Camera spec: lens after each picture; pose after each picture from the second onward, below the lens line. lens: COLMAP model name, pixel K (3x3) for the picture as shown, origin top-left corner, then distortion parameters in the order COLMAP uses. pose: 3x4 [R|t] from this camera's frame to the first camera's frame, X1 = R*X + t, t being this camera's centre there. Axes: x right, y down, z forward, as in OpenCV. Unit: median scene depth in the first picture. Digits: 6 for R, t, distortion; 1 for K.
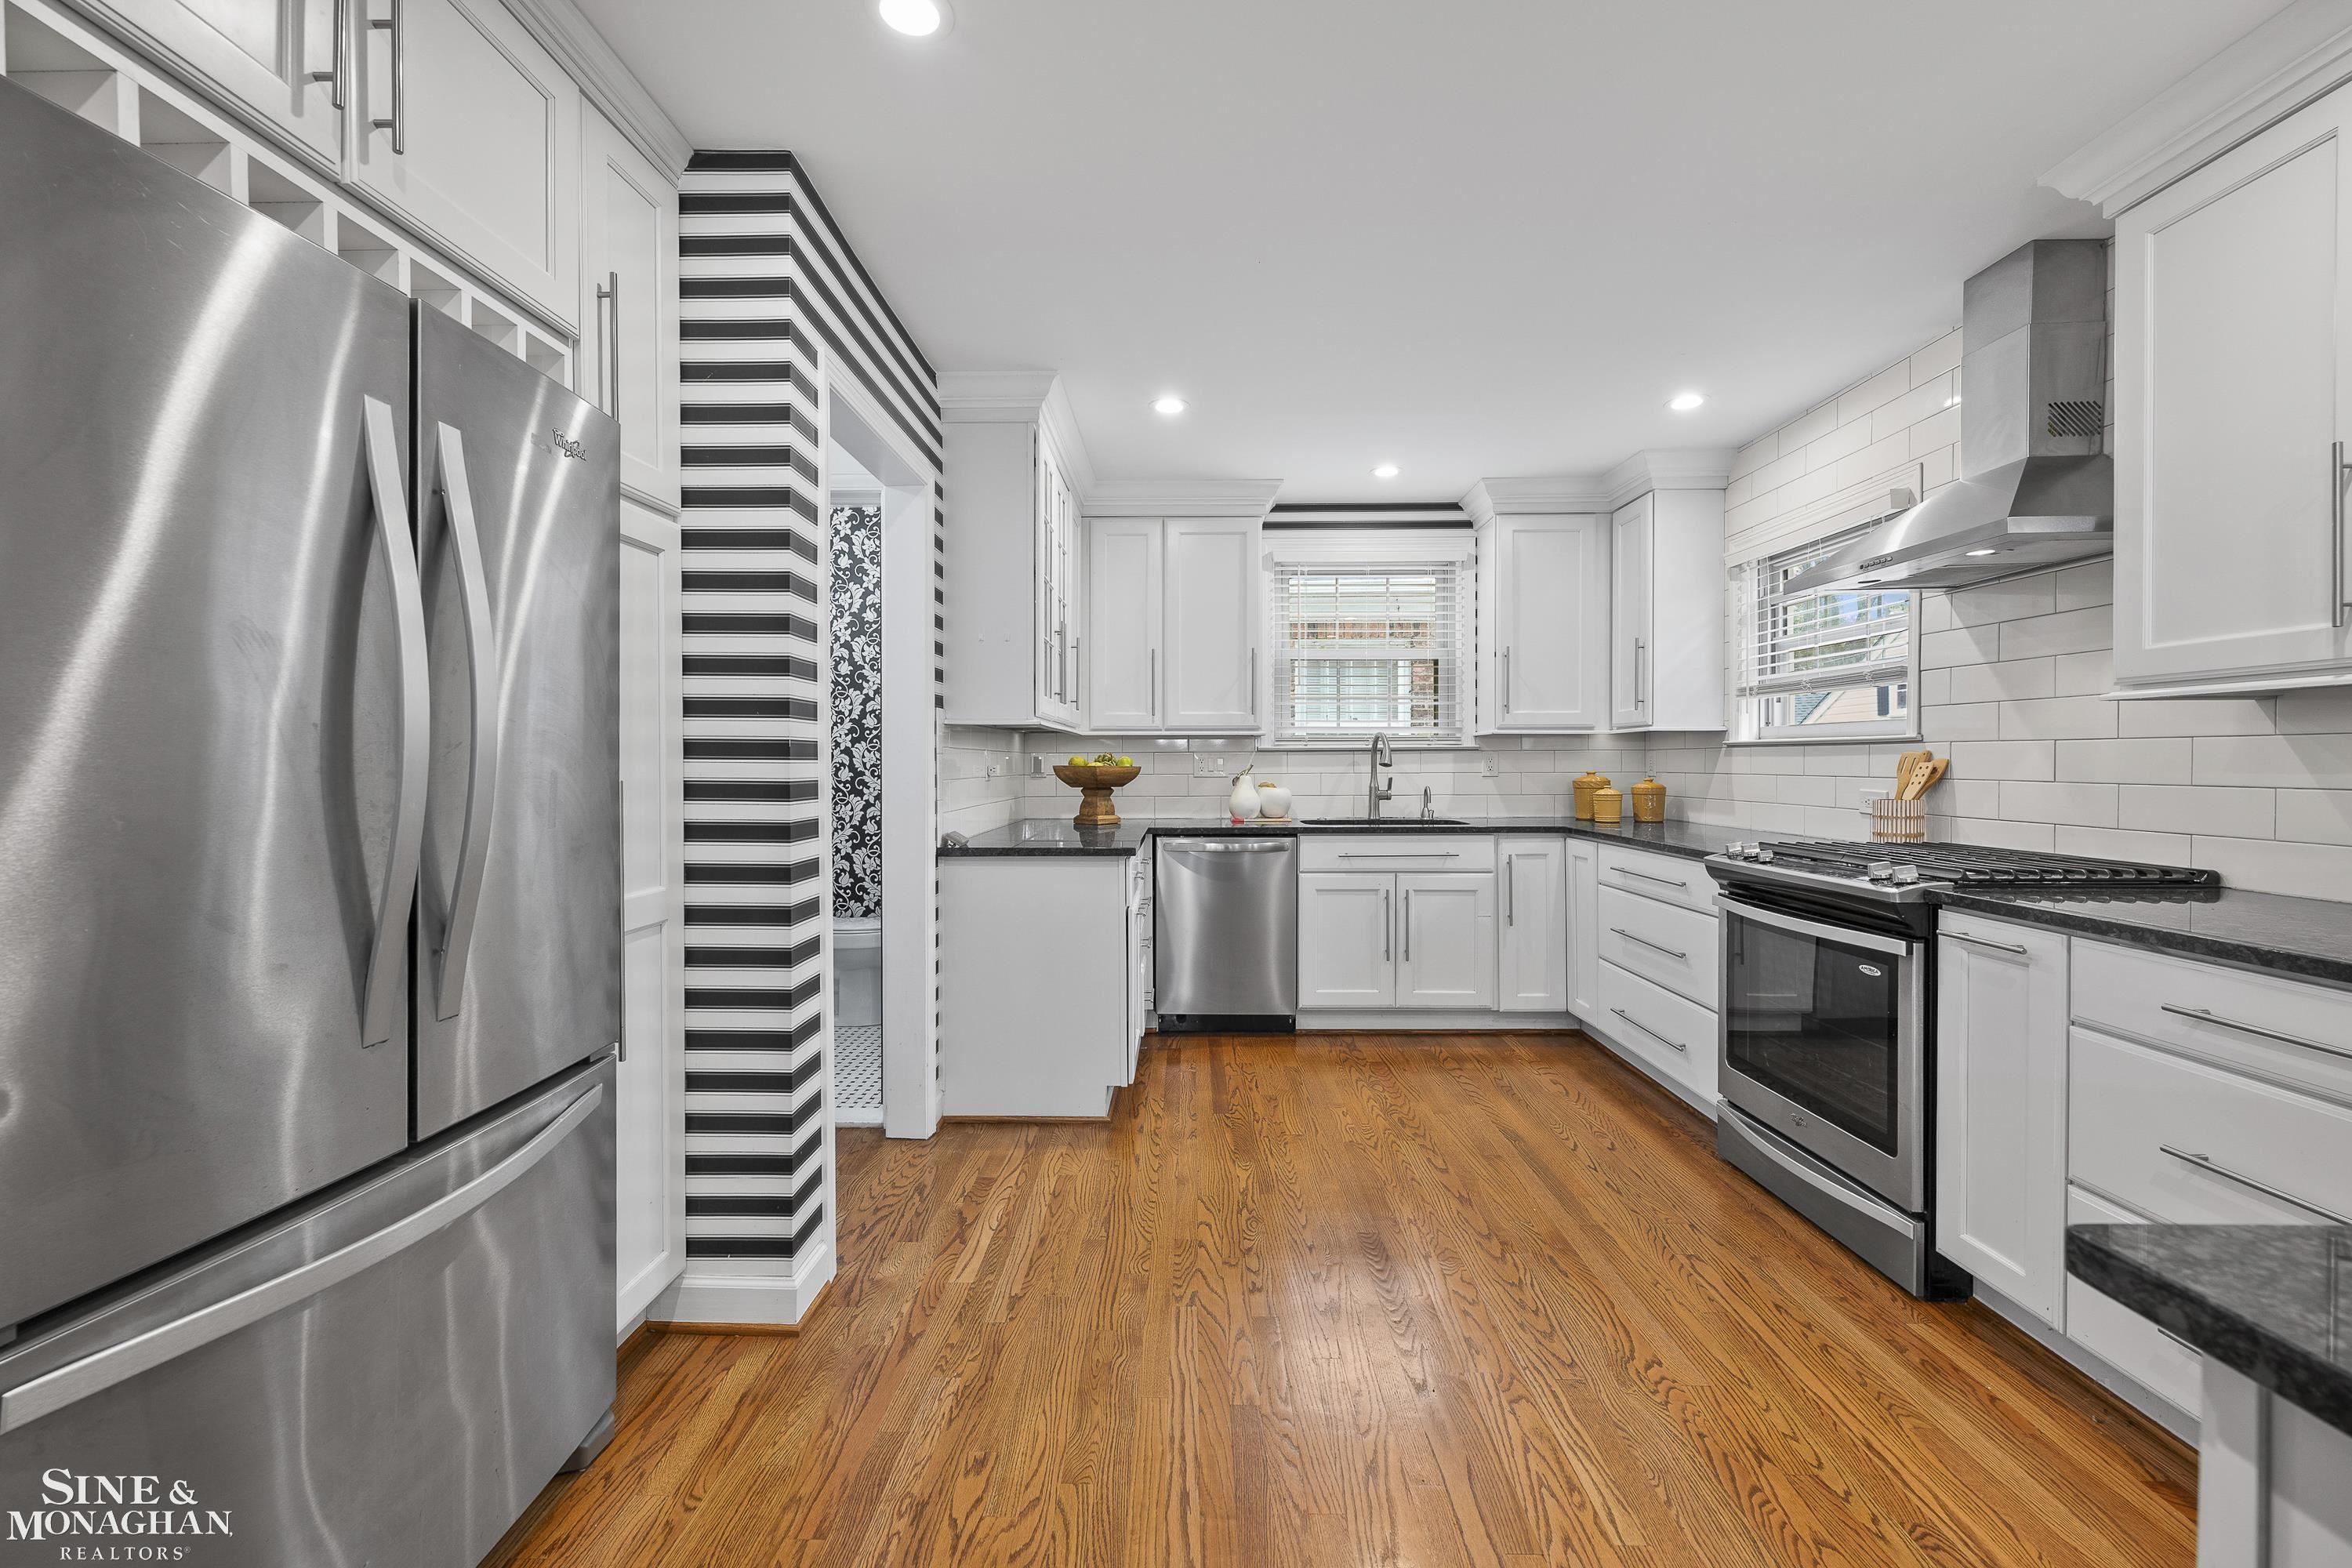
lens RADIAL K [[938.4, 0, 1171.7], [0, 938.4, 767.6], [0, 0, 1]] dist [-0.000344, -0.000164]
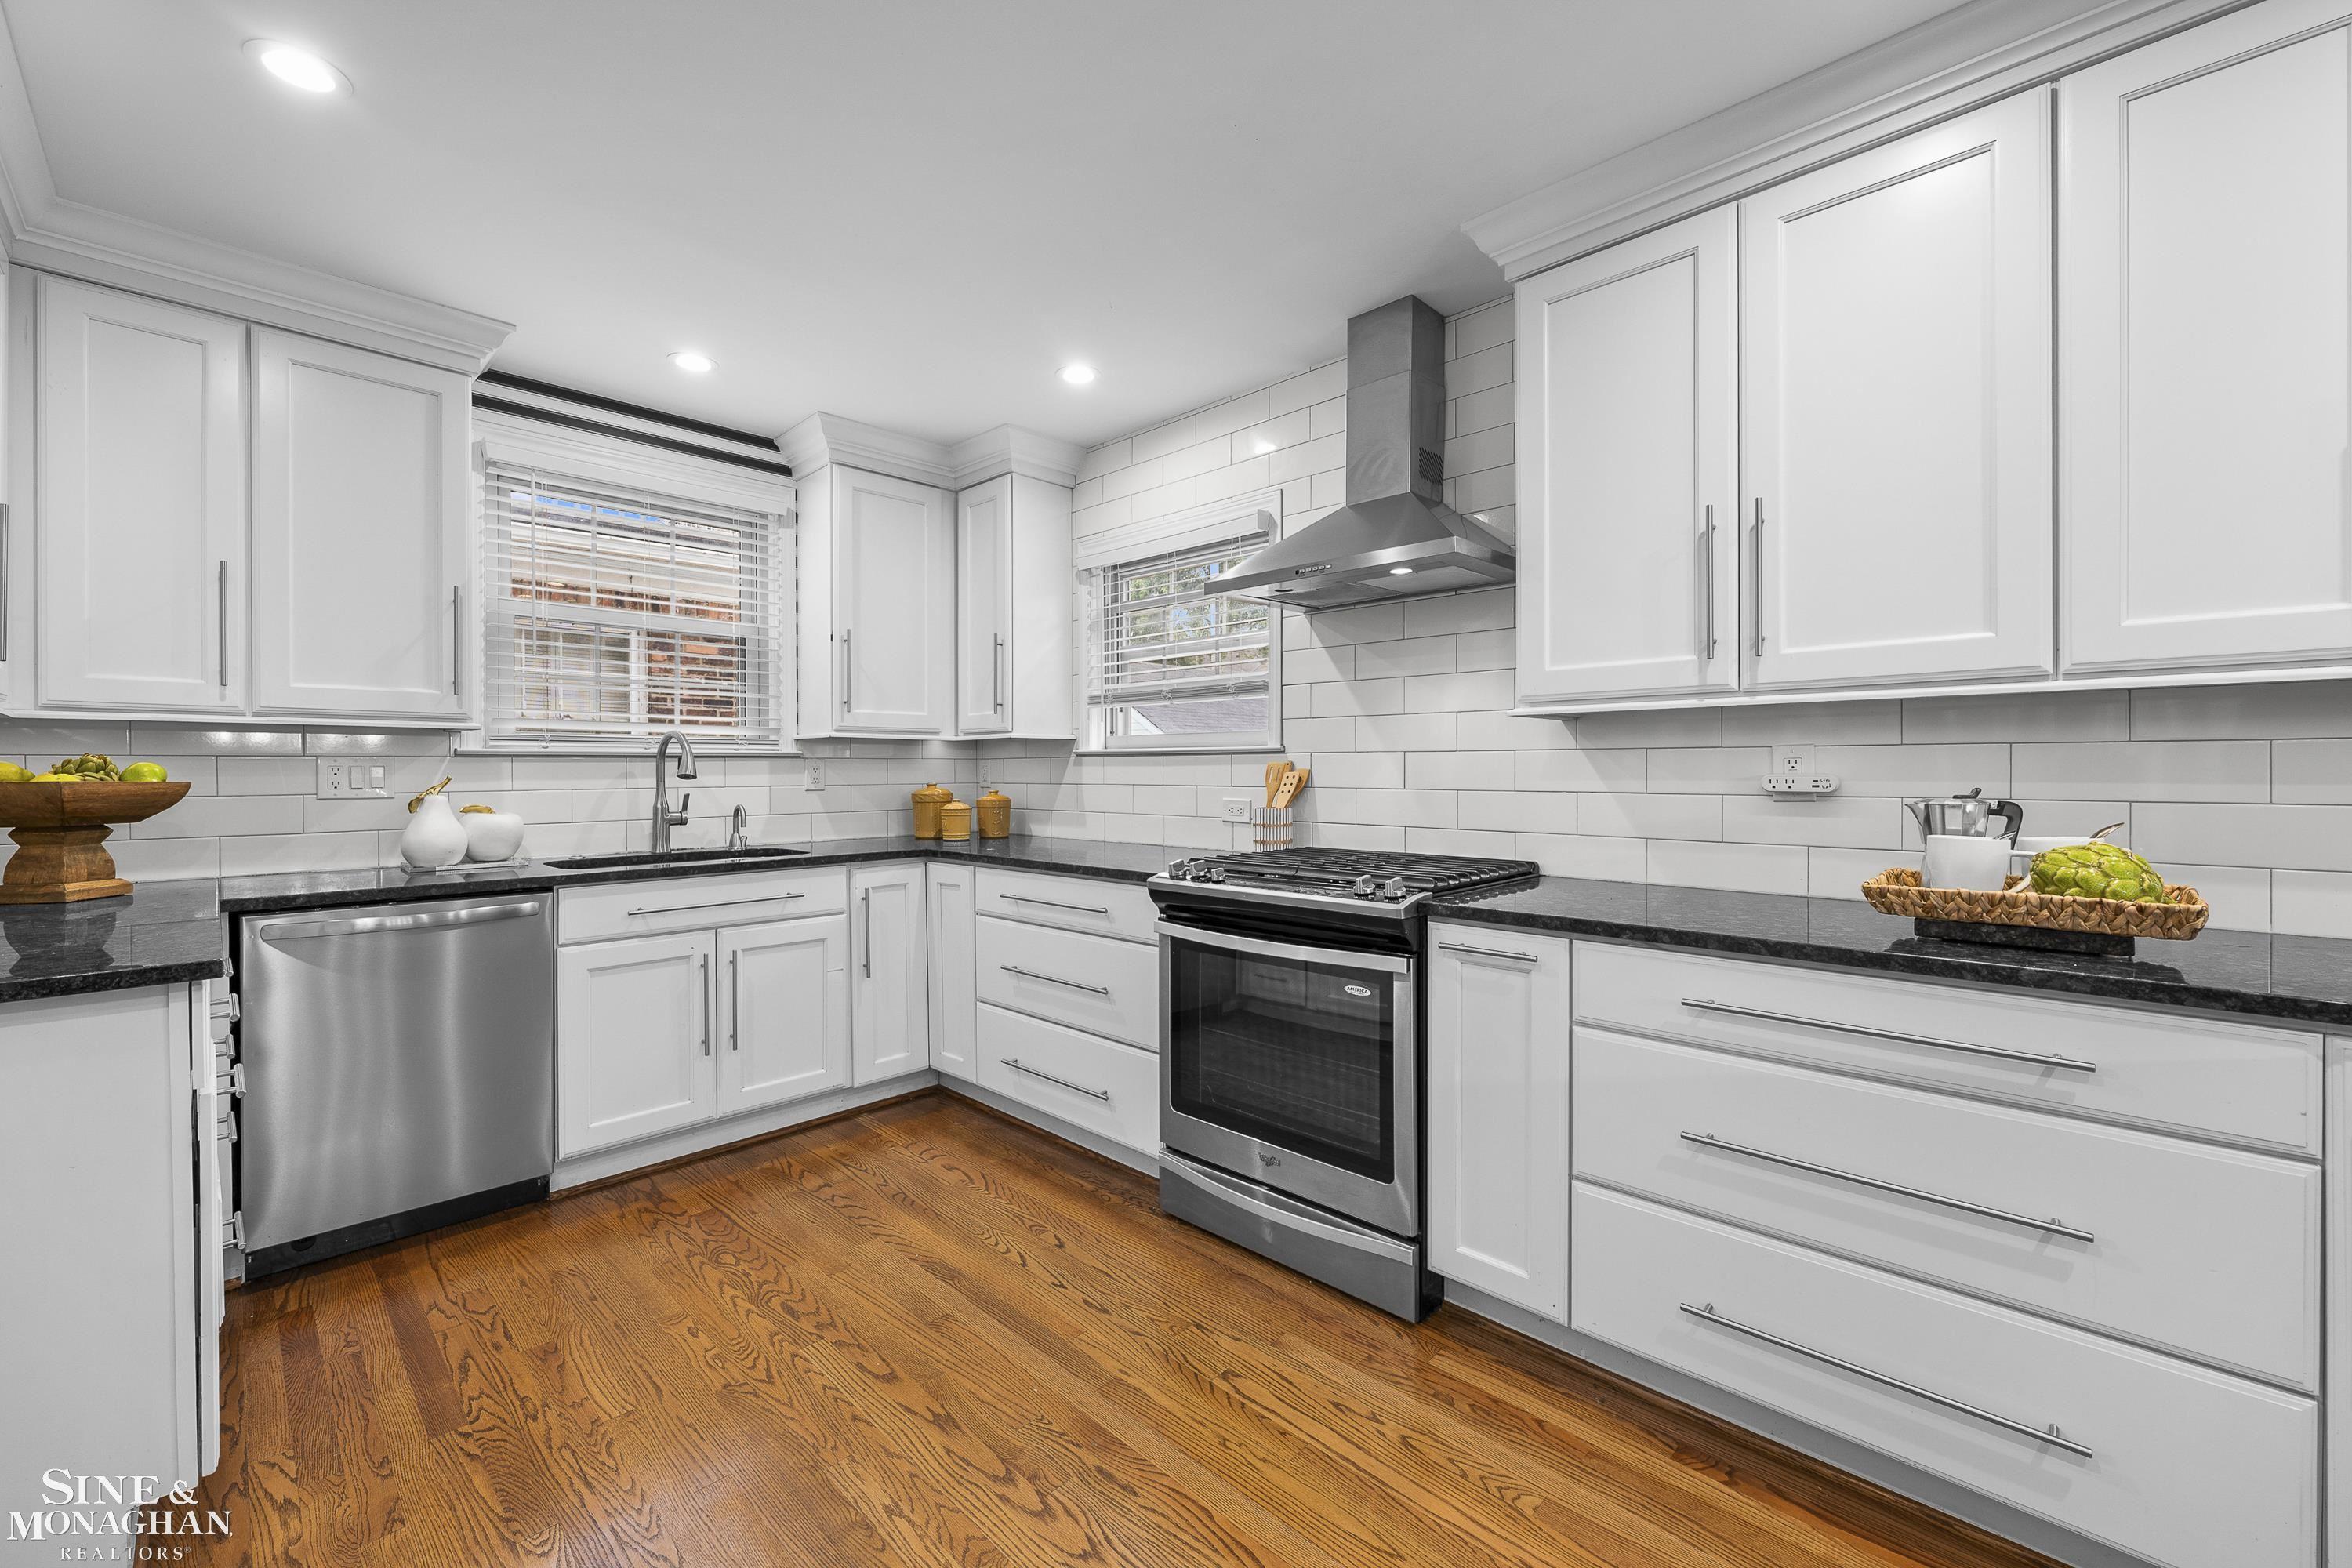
lens RADIAL K [[941.7, 0, 1176.4], [0, 941.7, 772.6], [0, 0, 1]] dist [-0.000280, 0.000045]
pose [[0.685174, -0.001716, 0.728378, -0.058419], [0.005901, 0.999977, -0.003195, -0.002200], [-0.728356, 0.006487, 0.685168, 0.364797]]
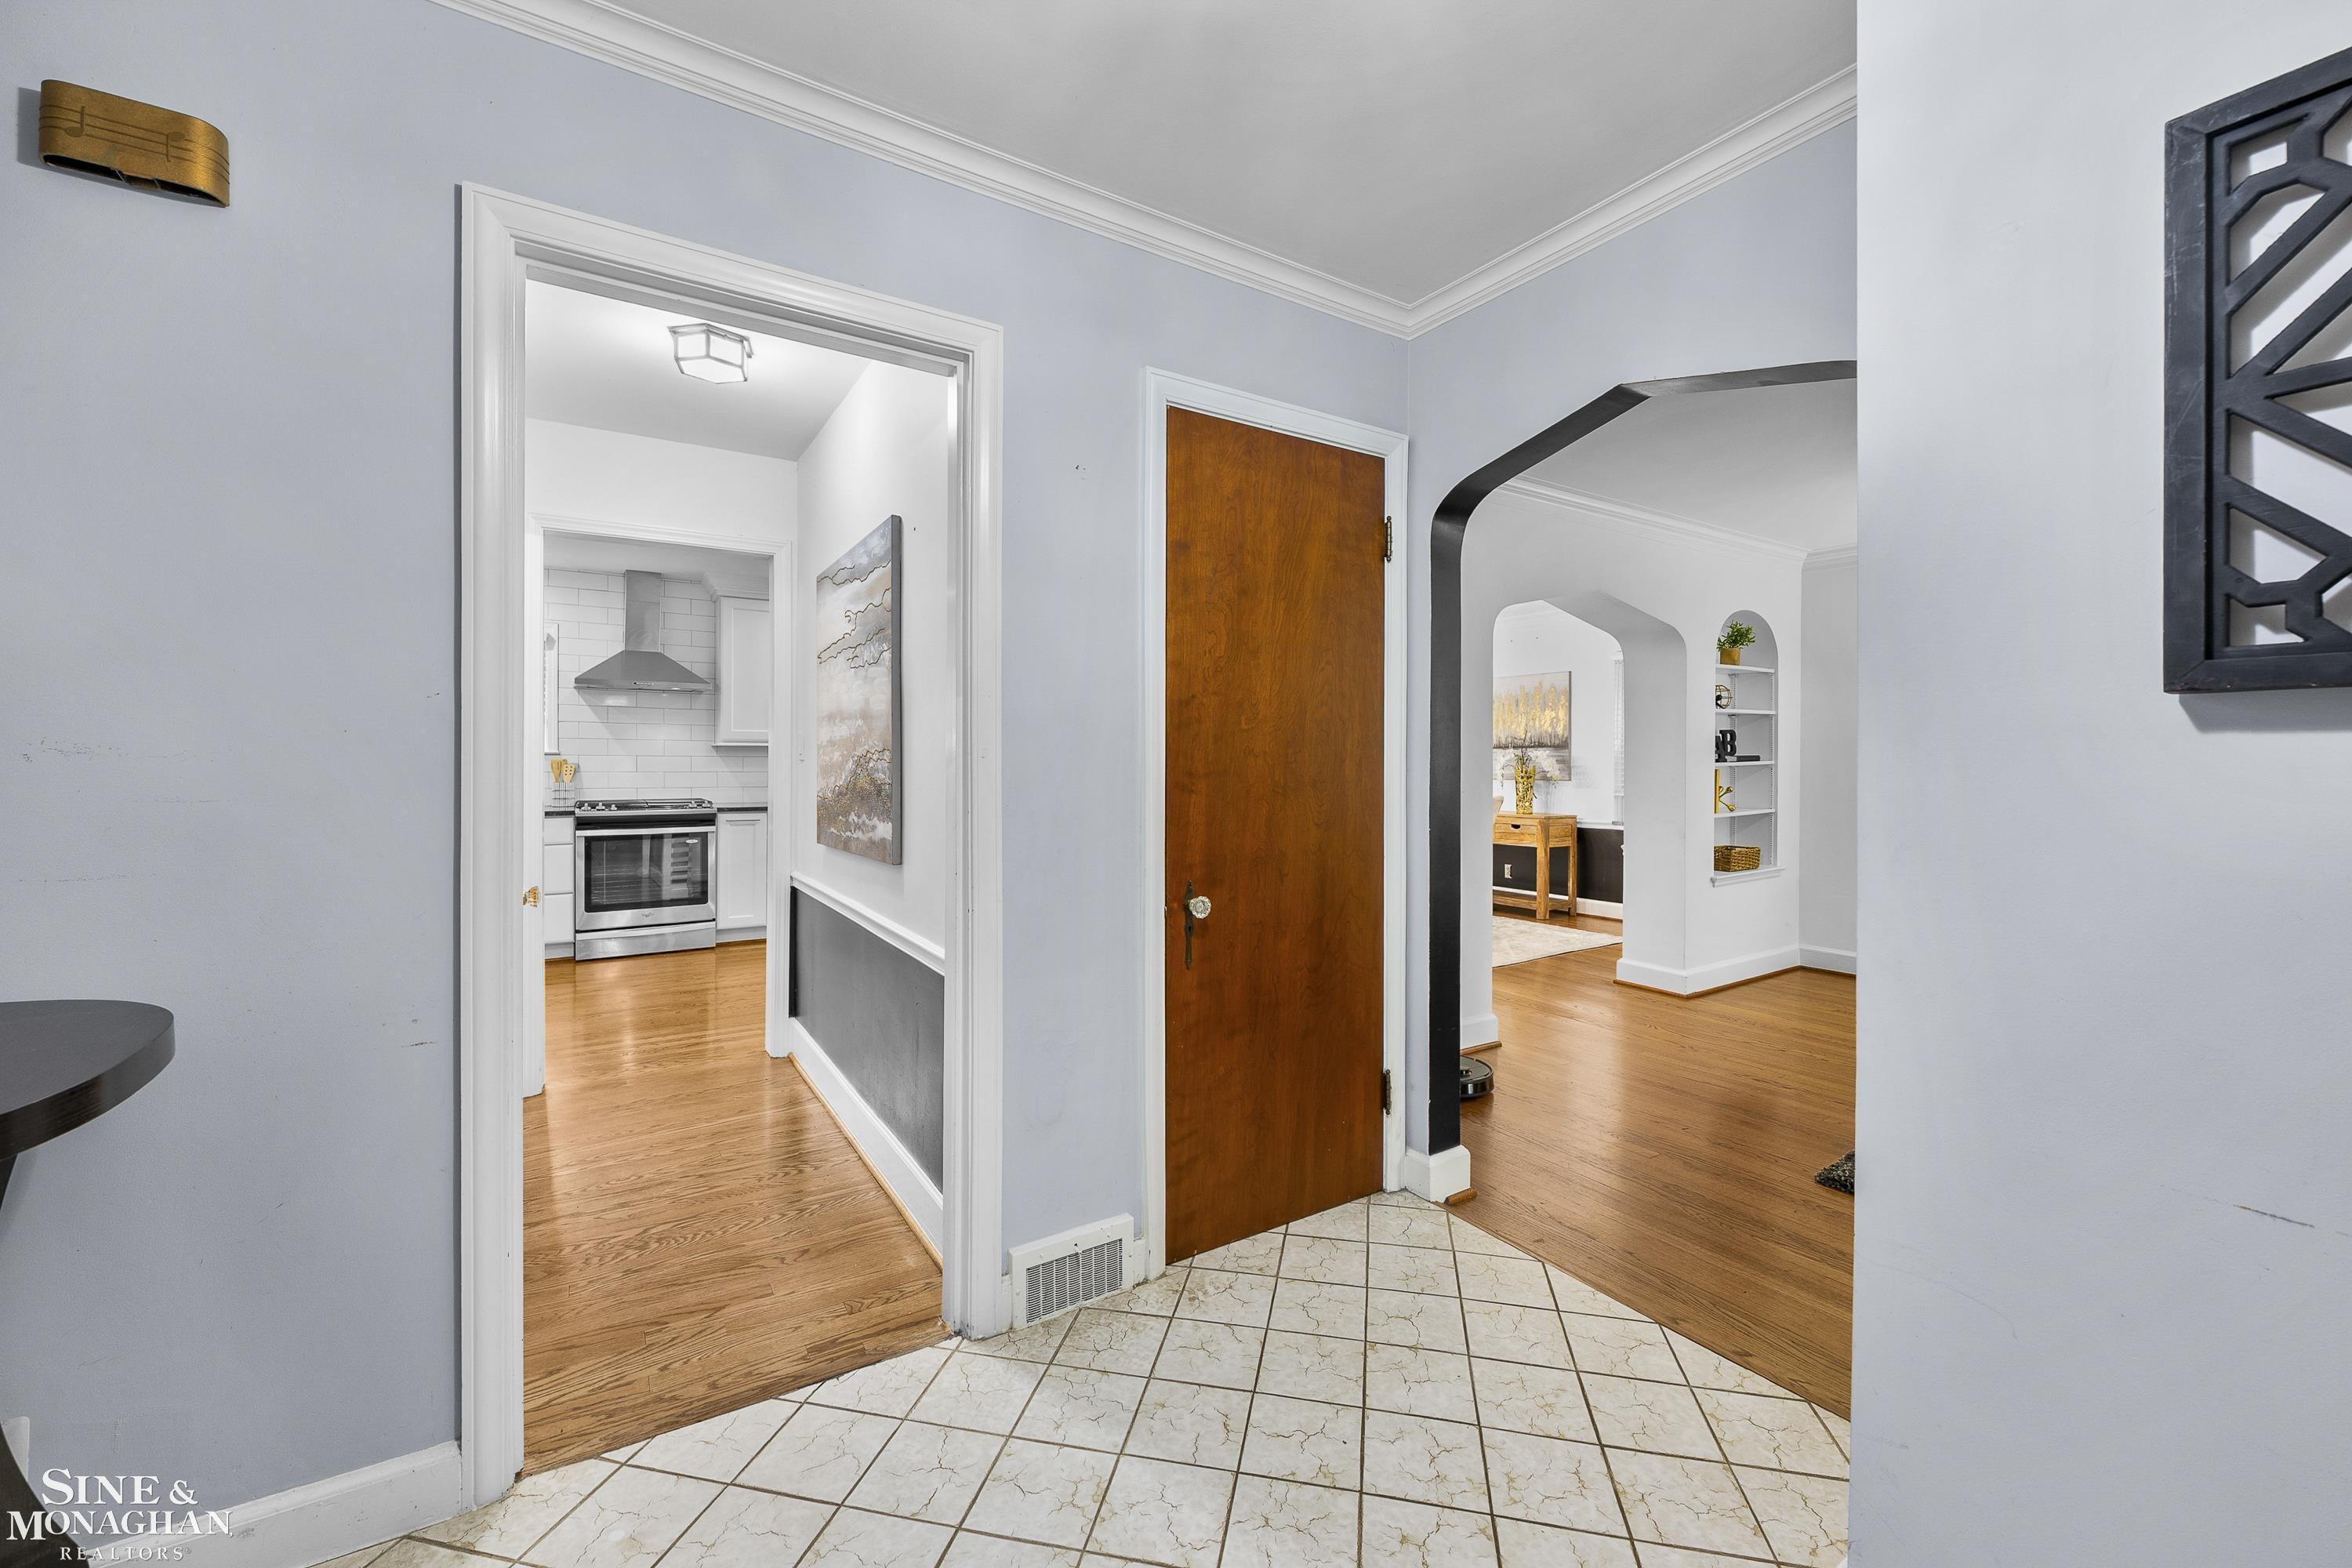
lens RADIAL K [[941.7, 0, 1176.4], [0, 941.7, 772.6], [0, 0, 1]] dist [-0.000280, 0.000045]
pose [[-0.555227, -0.009218, 0.831648, -1.774691], [0.003515, 0.999904, 0.013430, -0.010573], [-0.831692, 0.010380, -0.555141, 1.034440]]
